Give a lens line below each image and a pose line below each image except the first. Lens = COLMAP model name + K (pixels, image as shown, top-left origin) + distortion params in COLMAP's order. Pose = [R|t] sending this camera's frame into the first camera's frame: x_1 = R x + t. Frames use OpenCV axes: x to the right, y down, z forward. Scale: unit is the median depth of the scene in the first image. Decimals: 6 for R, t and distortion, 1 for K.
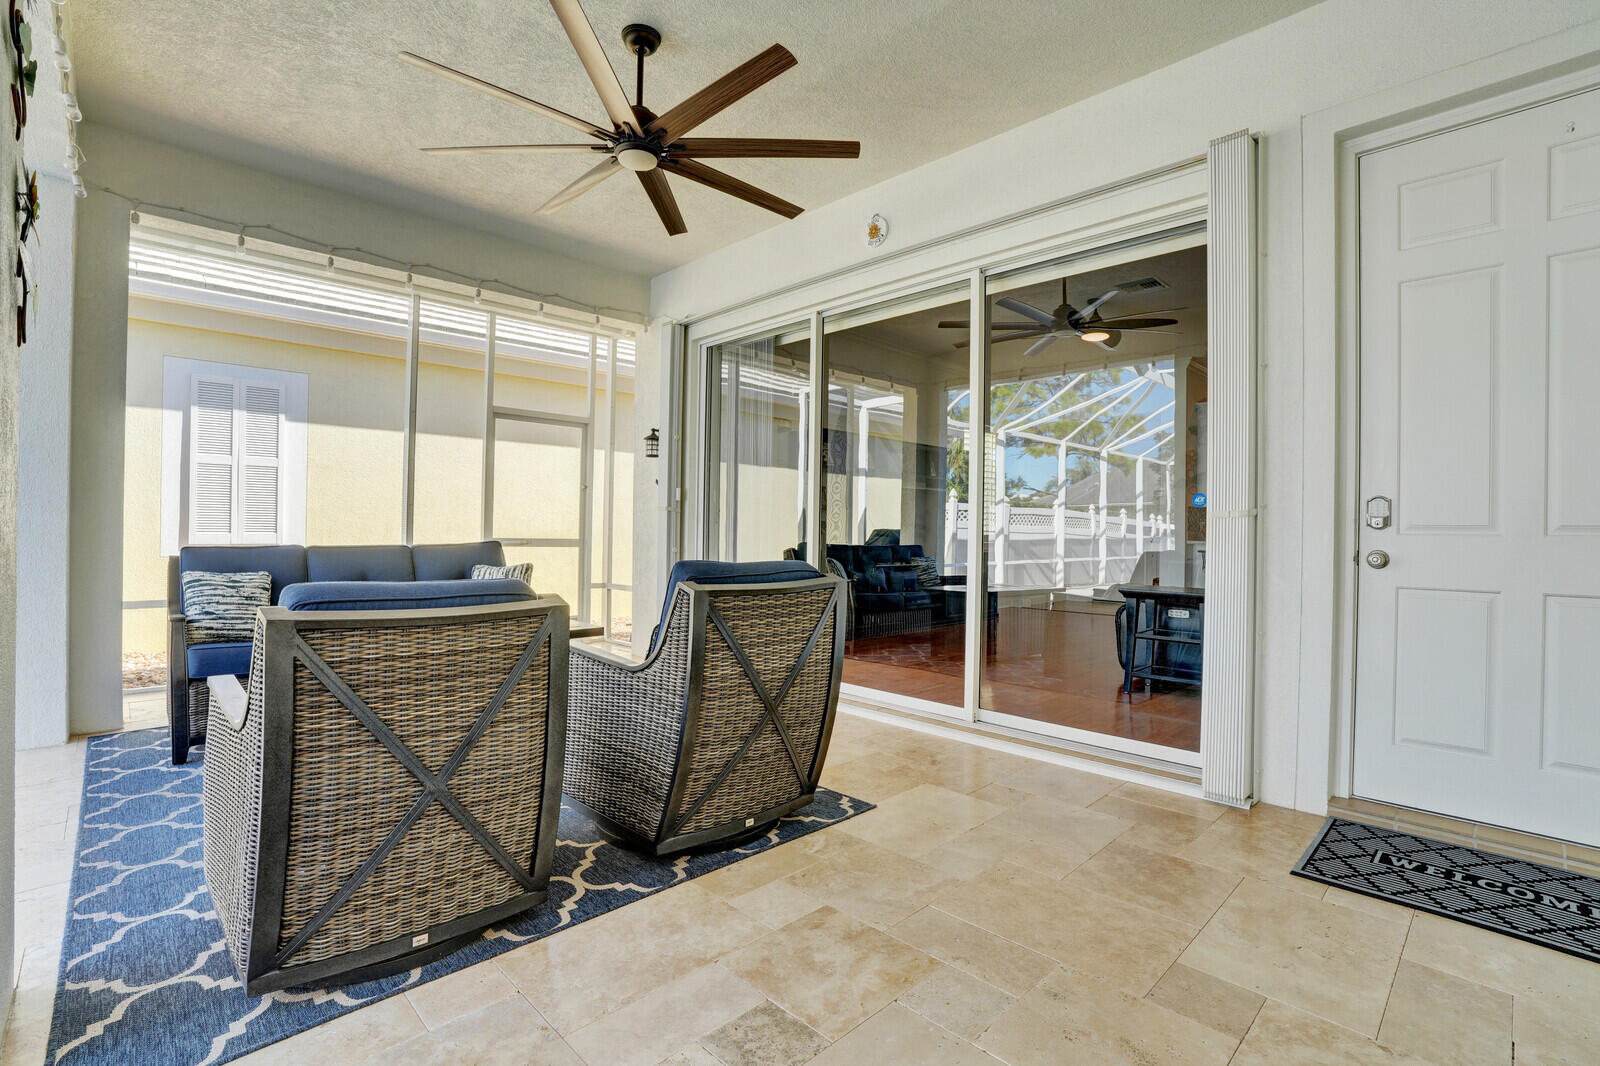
lens RADIAL K [[723.4, 0, 800.0], [0, 723.4, 533.0], [0, 0, 1]] dist [-0.001162, -0.000154]
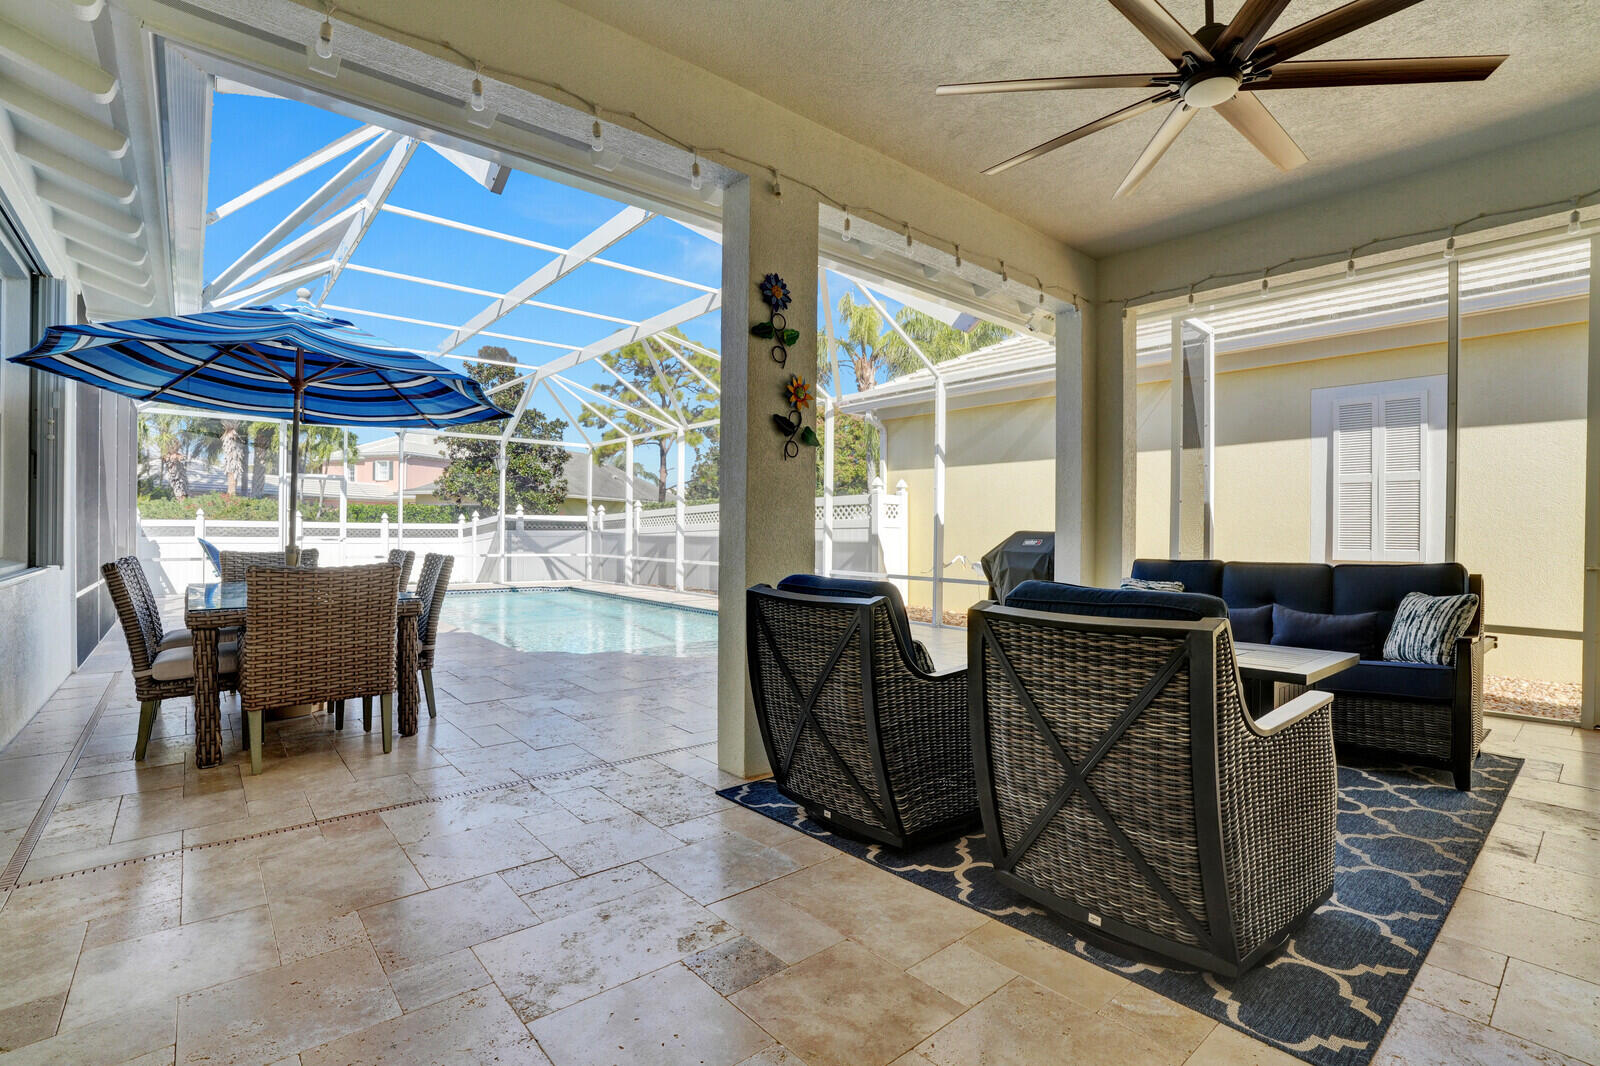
lens RADIAL K [[742.1, 0, 809.6], [0, 742.1, 511.1], [0, 0, 1]] dist [-0.001614, -0.000128]
pose [[-0.015431, -0.042875, -0.998961, 0.342990], [-0.014902, 0.998979, -0.042645, 0.000768], [0.999770, 0.014228, -0.016054, 0.321422]]
